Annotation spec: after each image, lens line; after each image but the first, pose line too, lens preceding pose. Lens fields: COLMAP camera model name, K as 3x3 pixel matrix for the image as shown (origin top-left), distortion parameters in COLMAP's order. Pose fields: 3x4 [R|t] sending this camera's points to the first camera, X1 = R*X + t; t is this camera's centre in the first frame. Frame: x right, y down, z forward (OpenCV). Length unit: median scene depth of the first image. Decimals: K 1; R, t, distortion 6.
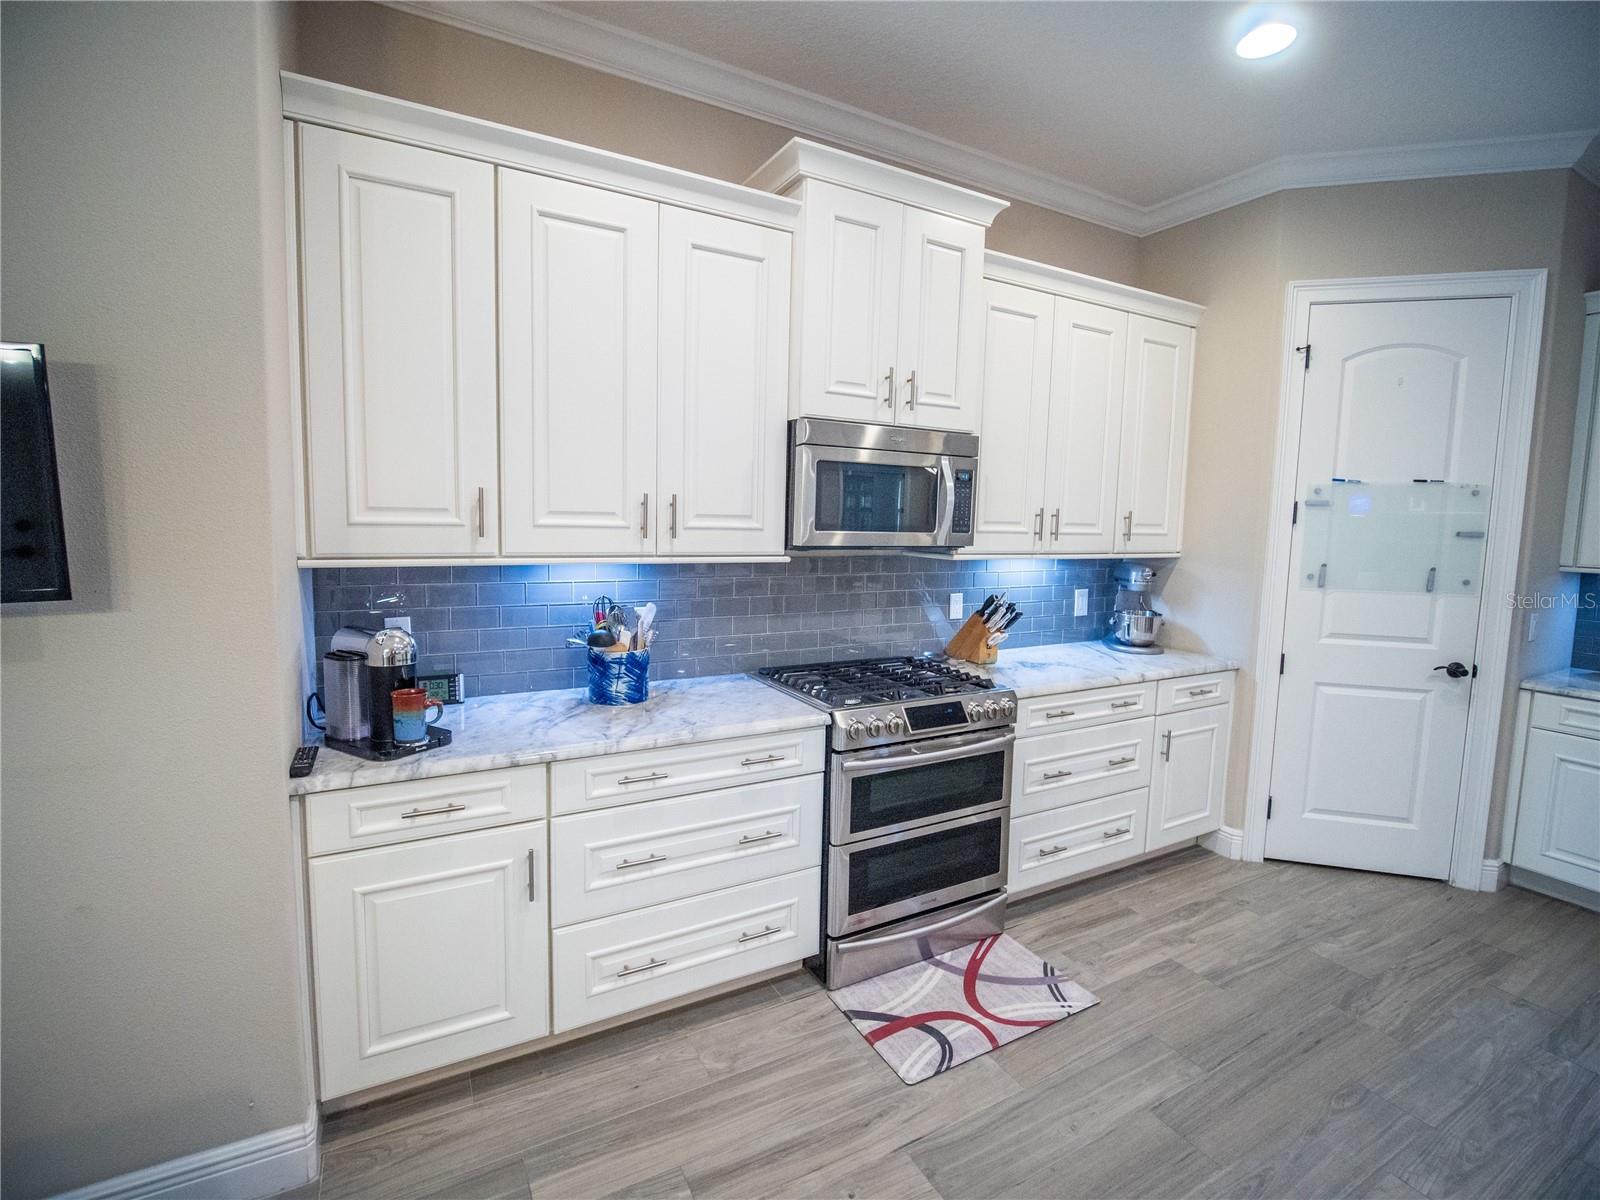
lens RADIAL K [[733.6, 0, 793.9], [0, 733.6, 585.2], [0, 0, 1]] dist [-0.018281, -0.000346]
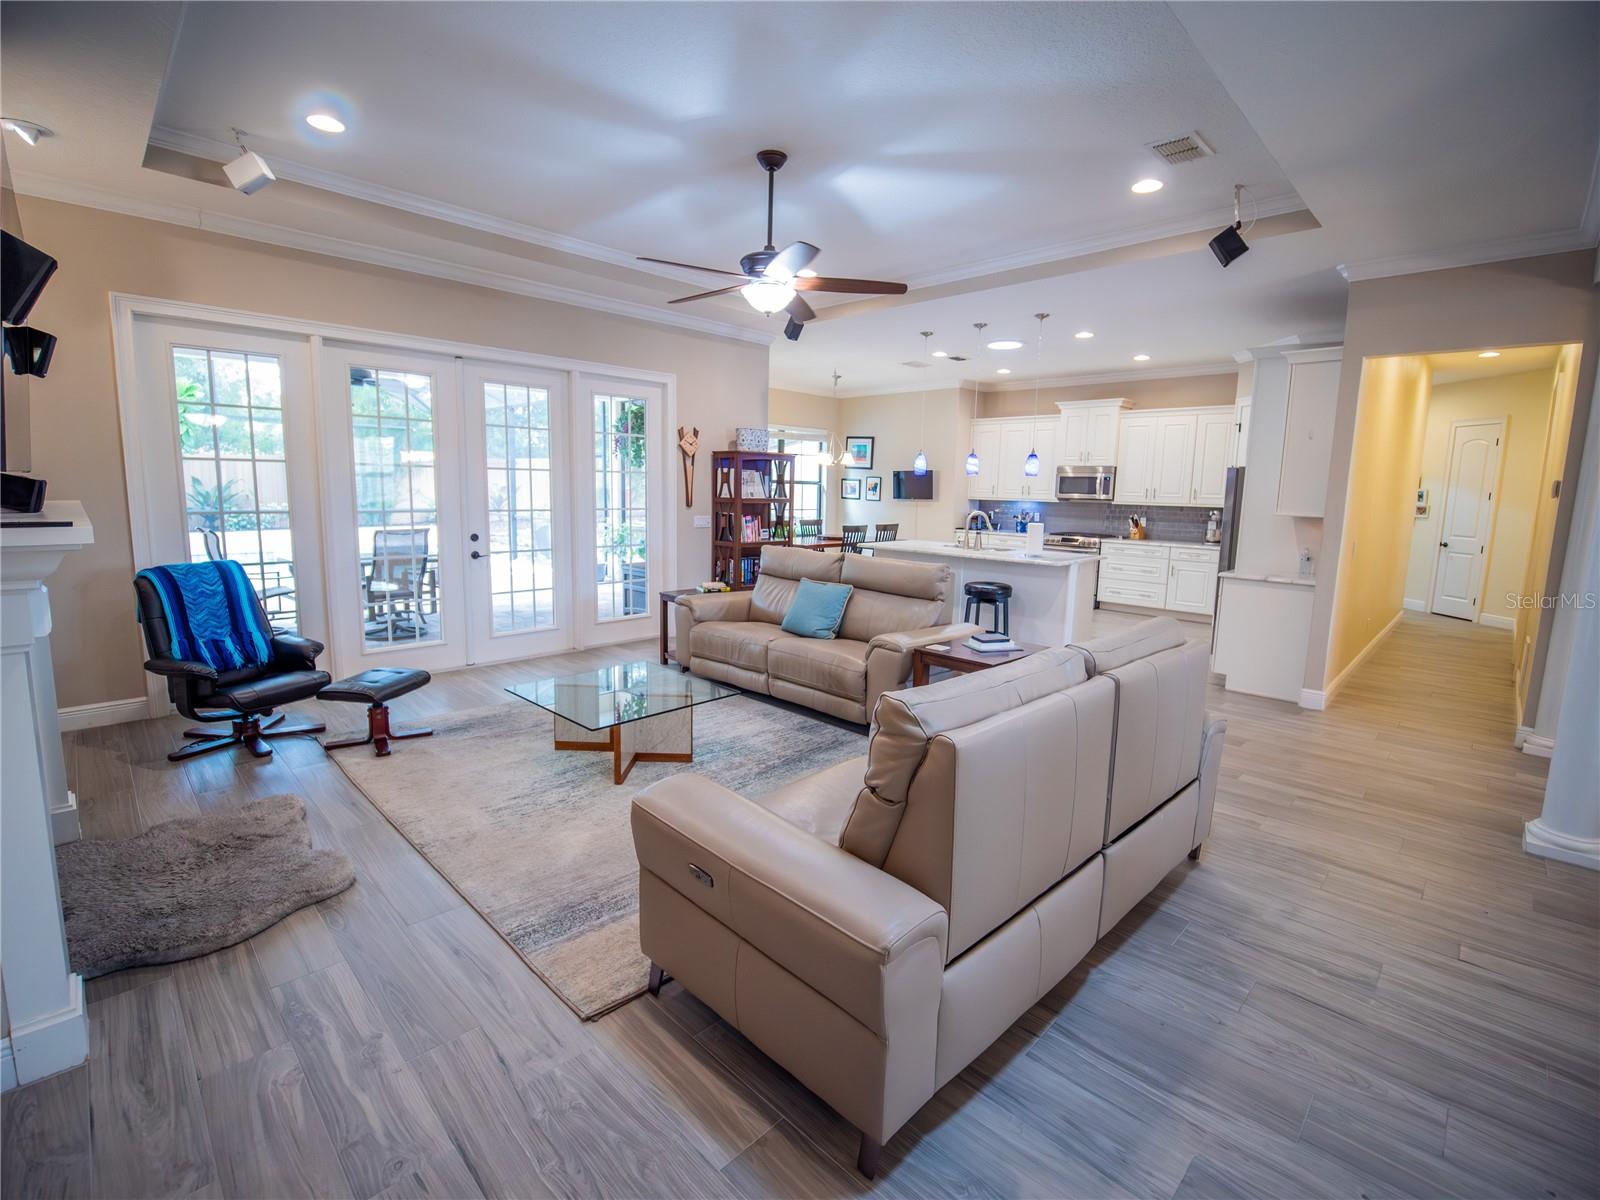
lens RADIAL K [[728.6, 0, 791.4], [0, 728.6, 580.9], [0, 0, 1]] dist [-0.013027, -0.000713]
pose [[0.279065, 0.108793, -0.954089, 3.492420], [-0.104416, 0.991108, 0.082473, 0.224286], [0.954578, 0.076607, 0.287943, -1.528738]]
